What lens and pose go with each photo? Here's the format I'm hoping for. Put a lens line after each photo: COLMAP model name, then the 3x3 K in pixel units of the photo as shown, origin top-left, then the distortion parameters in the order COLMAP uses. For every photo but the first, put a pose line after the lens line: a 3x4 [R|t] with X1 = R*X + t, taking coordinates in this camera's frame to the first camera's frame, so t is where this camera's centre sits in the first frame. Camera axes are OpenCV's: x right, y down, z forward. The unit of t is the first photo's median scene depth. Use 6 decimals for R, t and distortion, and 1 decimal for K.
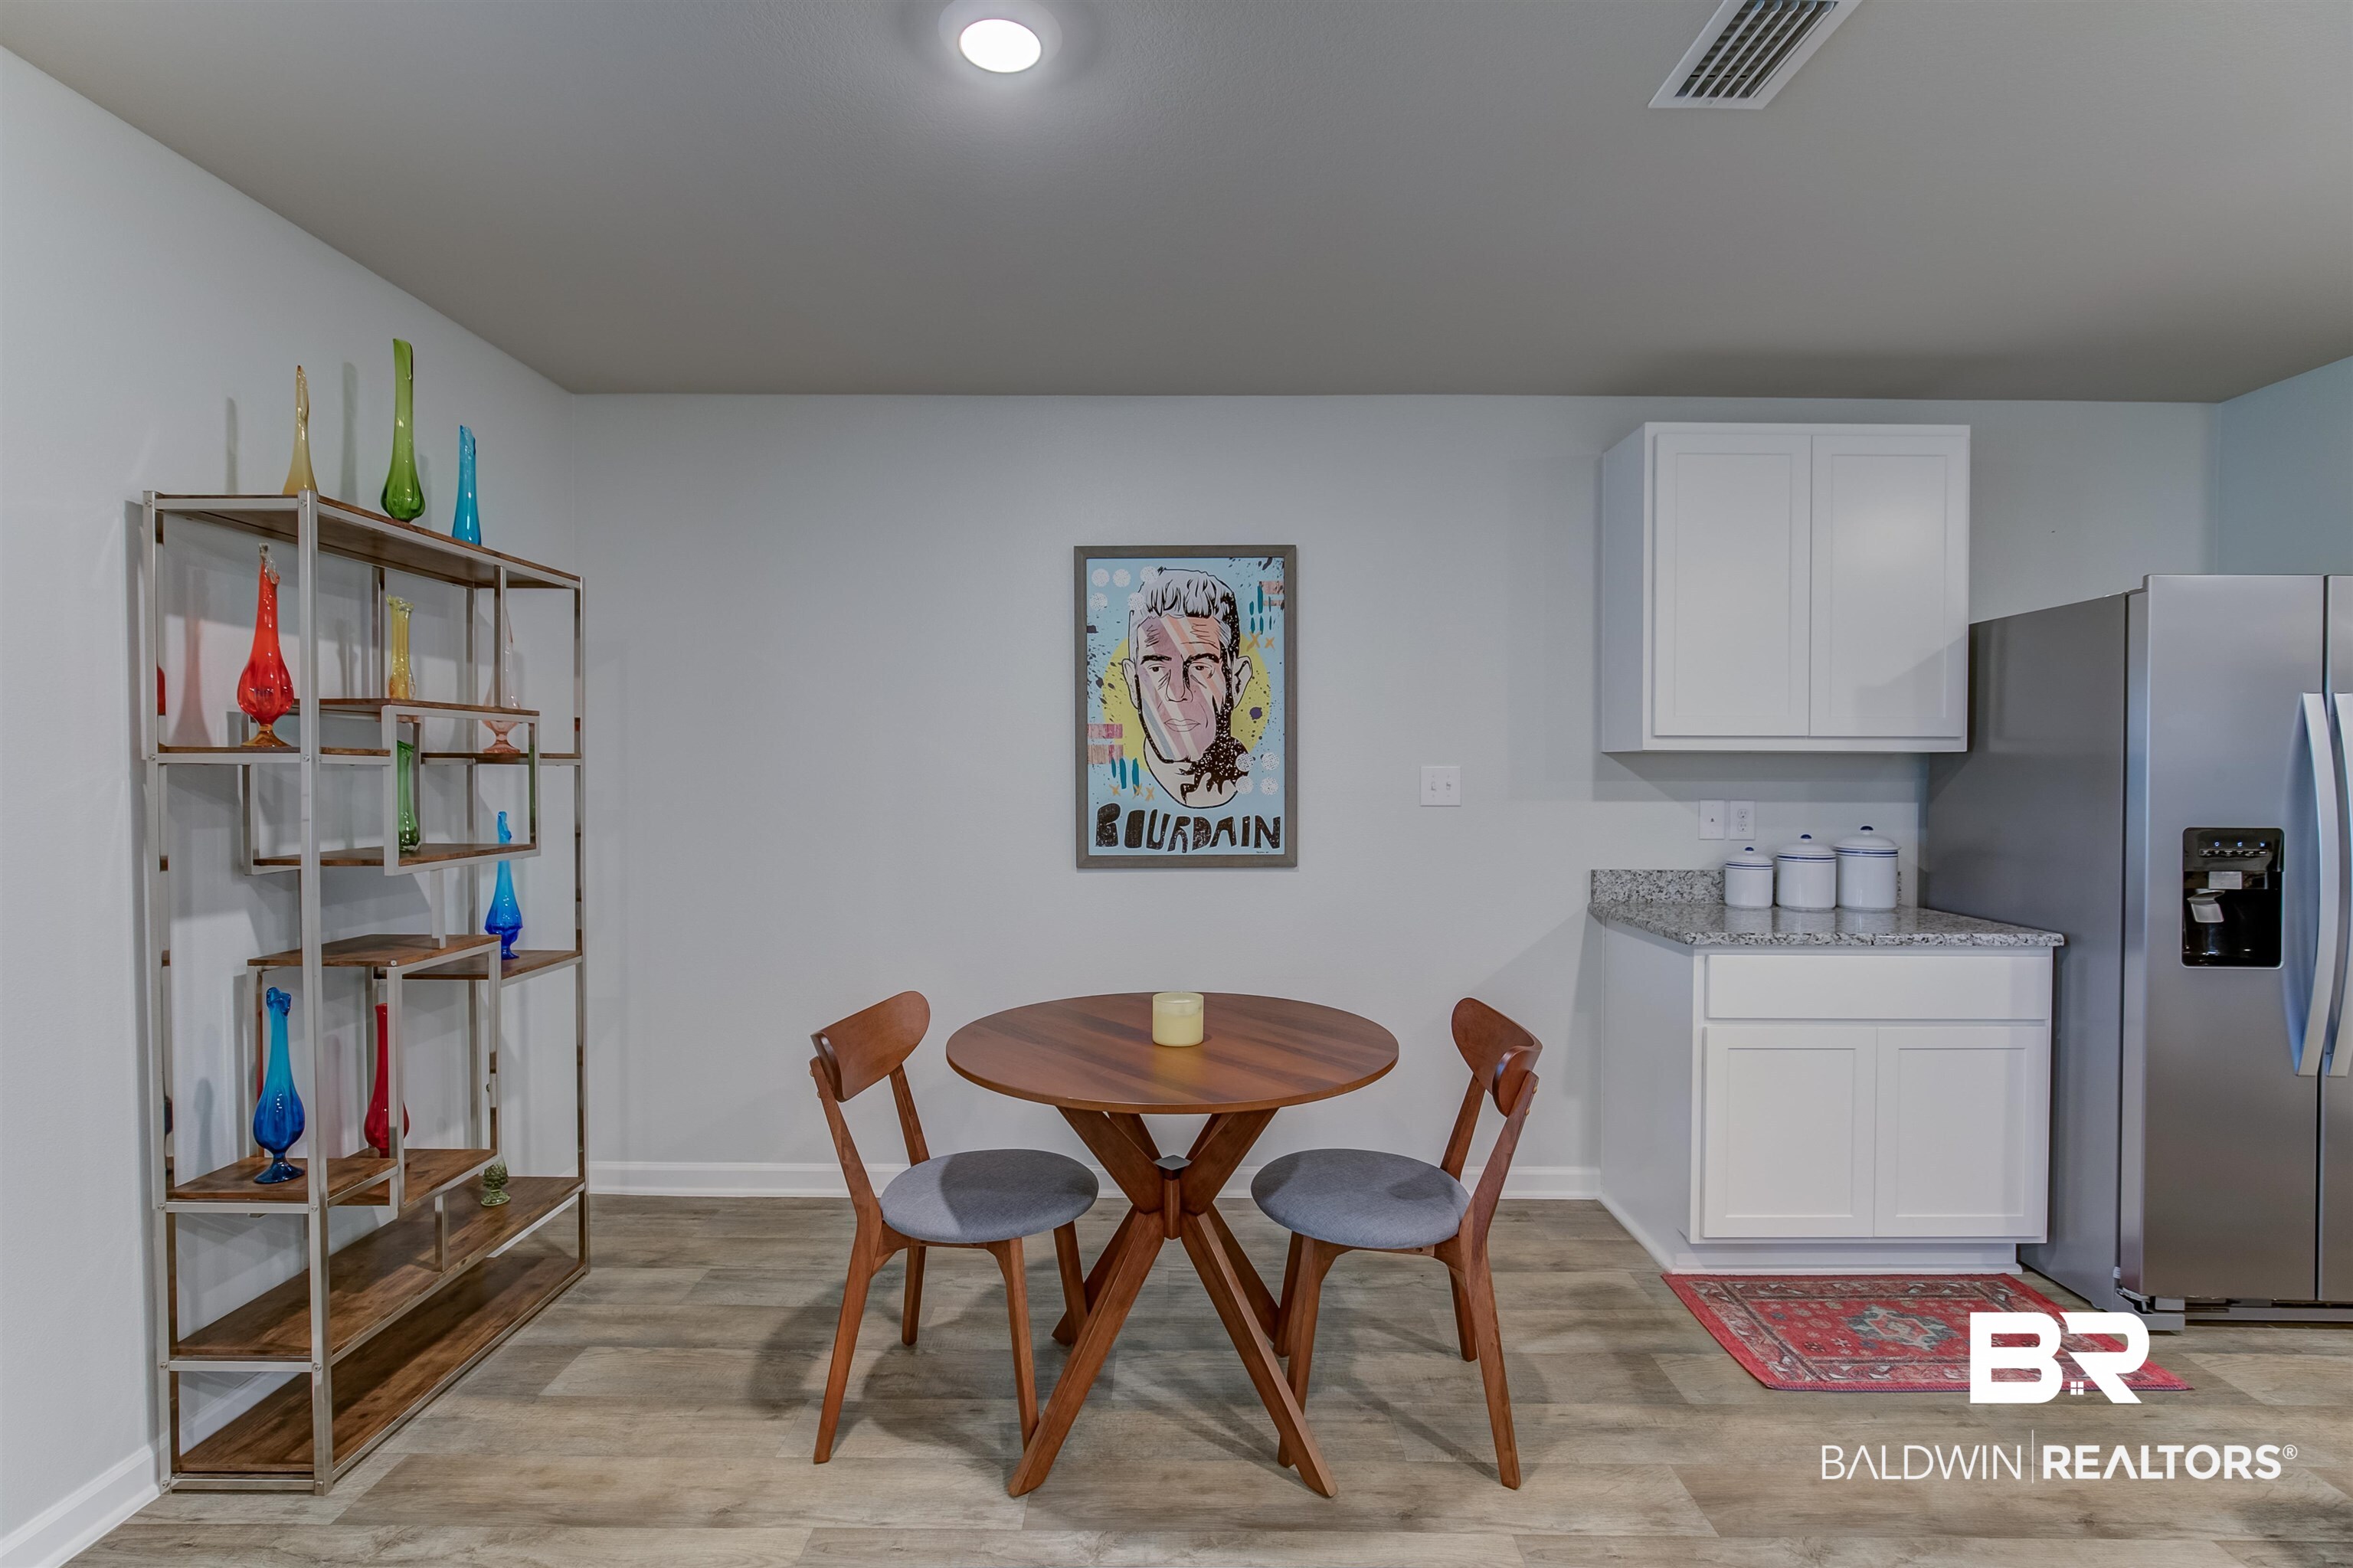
lens RADIAL K [[1115.4, 0, 1173.0], [0, 1115.4, 782.0], [0, 0, 1]] dist [-0.014457, 0.005849]
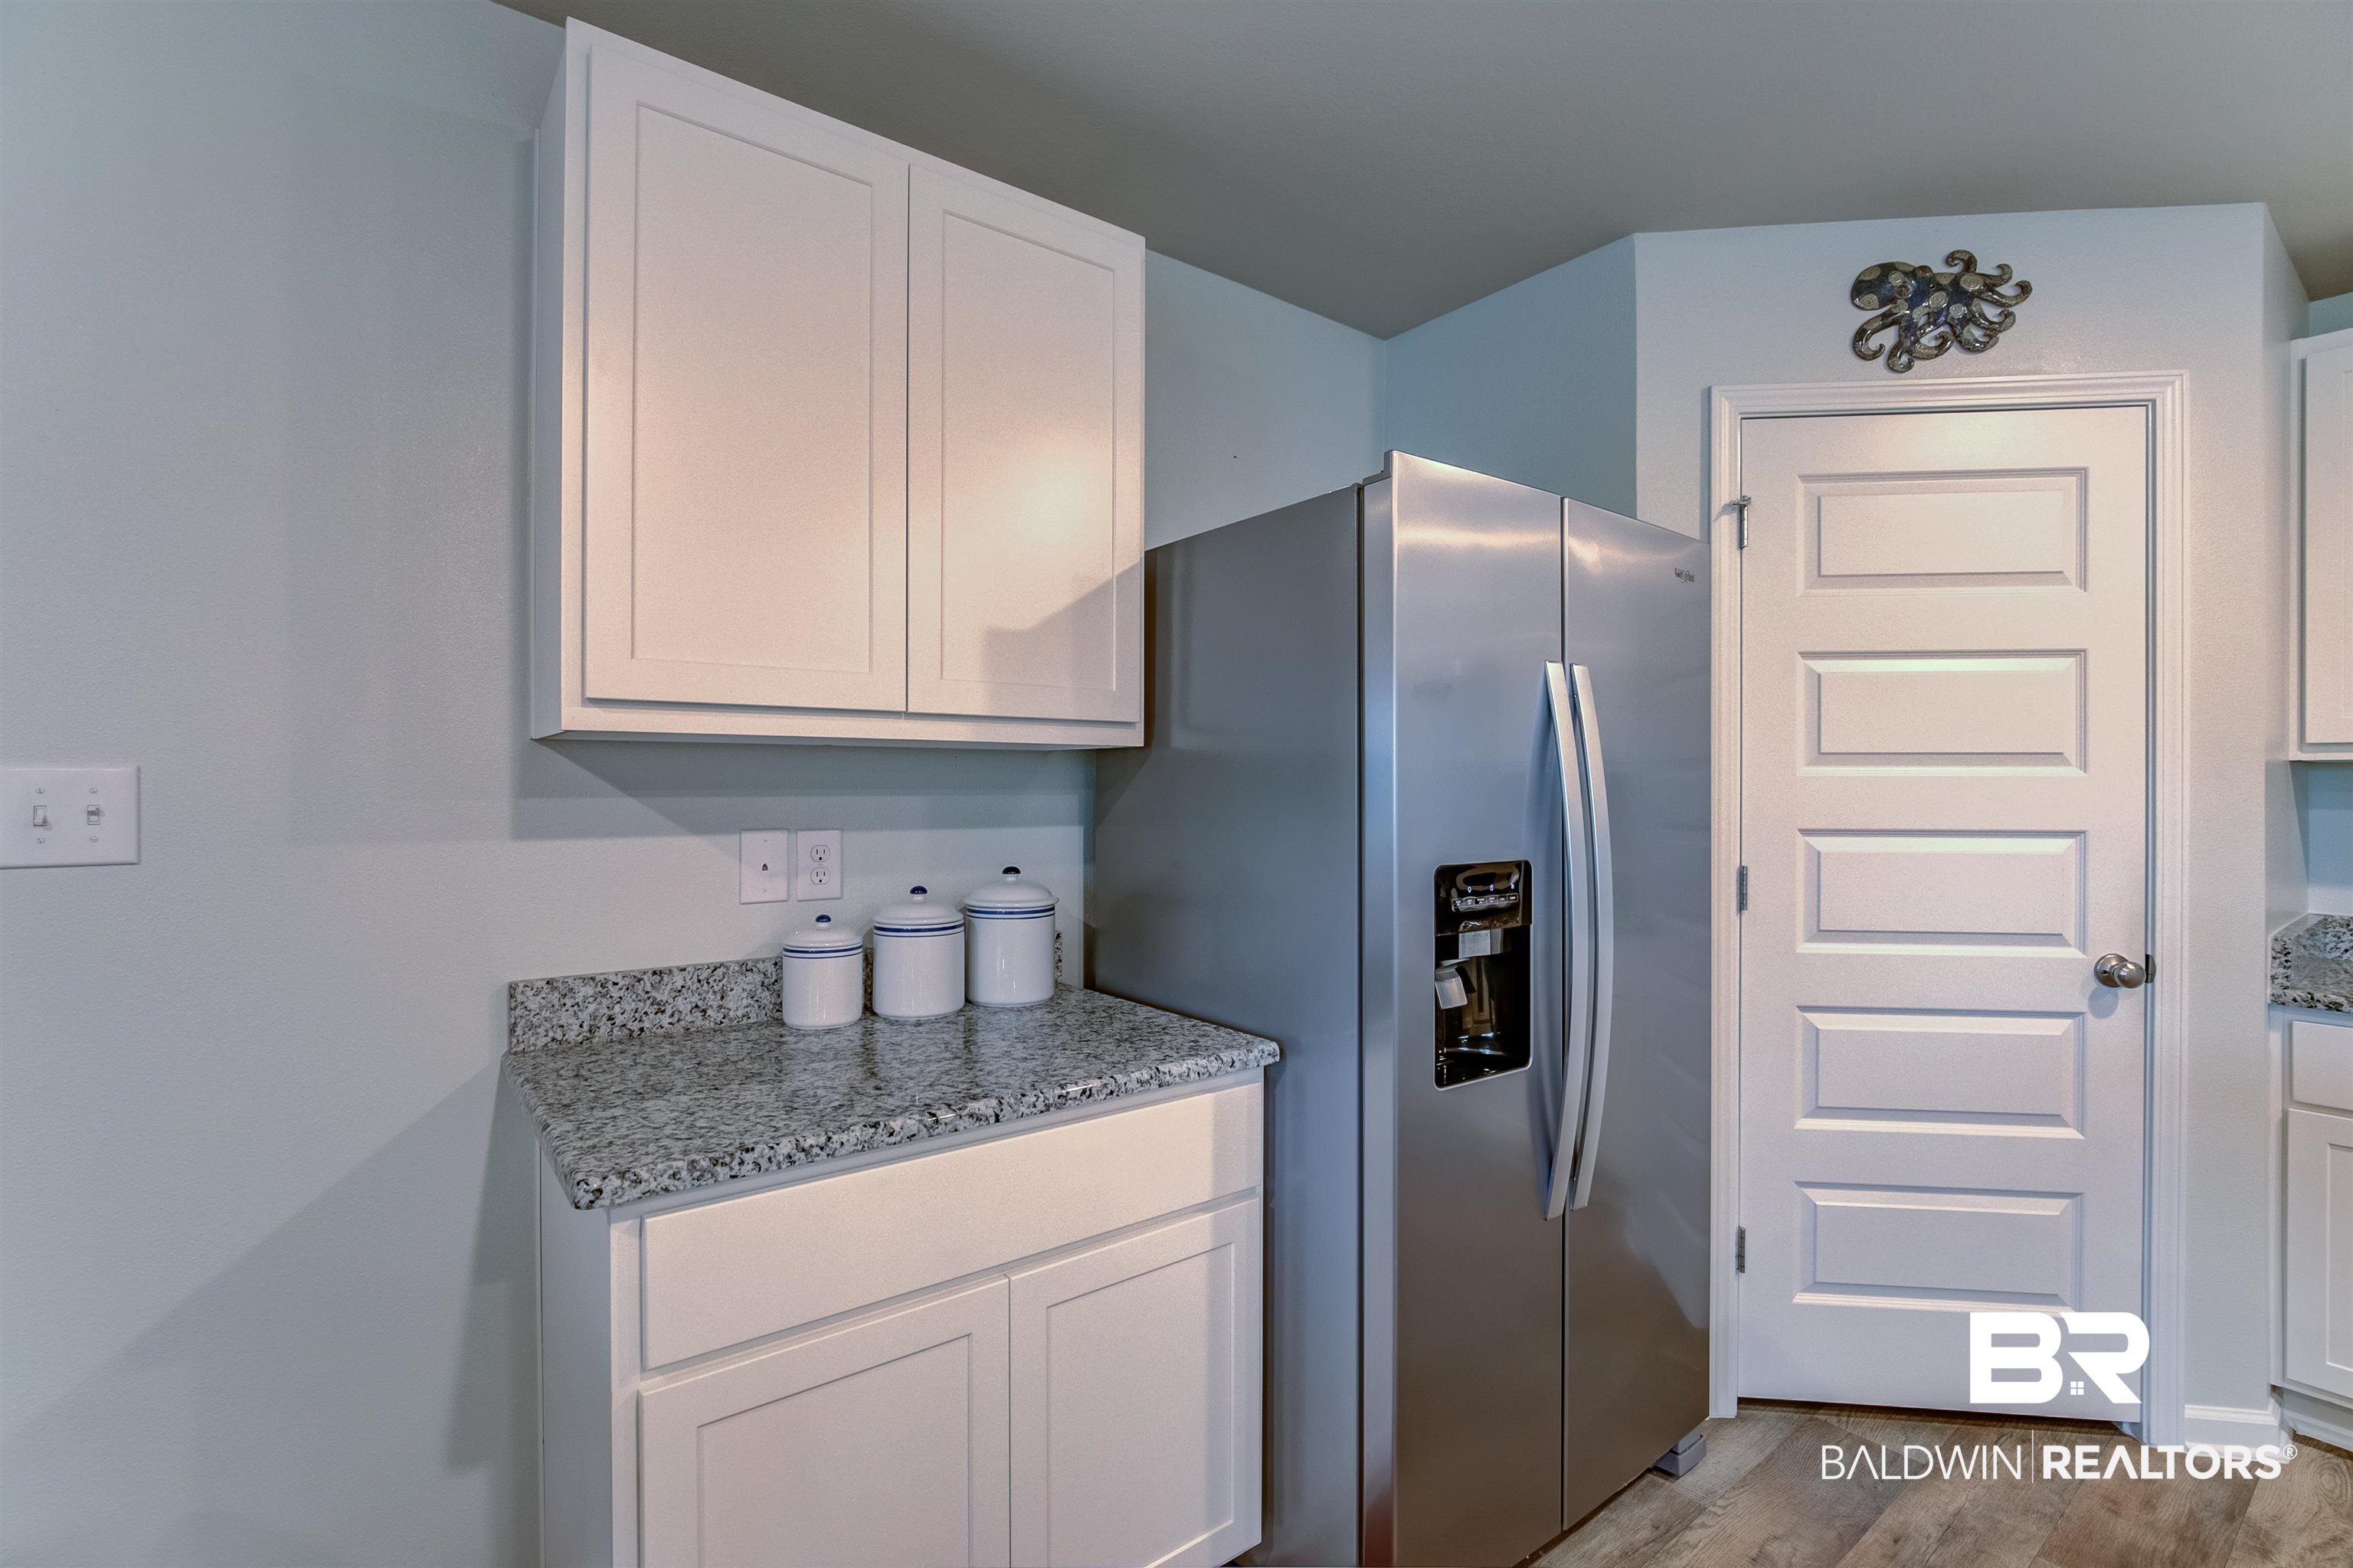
lens RADIAL K [[1061.5, 0, 1176.9], [0, 1061.5, 789.3], [0, 0, 1]] dist [-0.020029, 0.005308]
pose [[0.788062, -0.004389, 0.615580, 0.339183], [0.009081, 0.999949, -0.004496, -0.000023], [-0.615529, 0.009133, 0.788061, 0.484483]]
